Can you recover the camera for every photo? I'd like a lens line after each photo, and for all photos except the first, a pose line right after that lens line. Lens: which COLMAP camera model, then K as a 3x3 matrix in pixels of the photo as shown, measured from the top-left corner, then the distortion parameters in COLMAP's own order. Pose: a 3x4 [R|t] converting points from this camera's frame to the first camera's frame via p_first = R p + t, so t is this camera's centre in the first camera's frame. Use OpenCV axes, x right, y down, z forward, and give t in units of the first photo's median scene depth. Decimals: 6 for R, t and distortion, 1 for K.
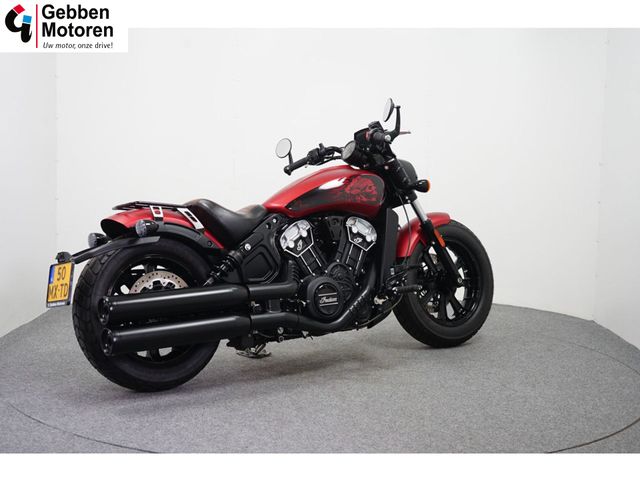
lens RADIAL K [[958.1, 0, 319.9], [0, 958.1, 236.6], [0, 0, 1]] dist [-0.072117, 0.000000]
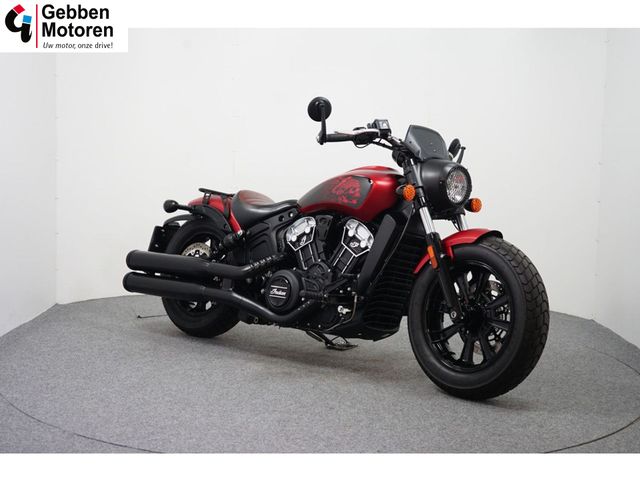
lens RADIAL K [[958.1, 0, 319.2], [0, 958.1, 242.6], [0, 0, 1]] dist [-0.072117, 0.000000]
pose [[0.175637, 0.083688, -0.980891, 1.040967], [-0.106207, 0.992176, 0.065634, -0.061145], [0.978709, 0.092650, 0.183151, 0.854930]]
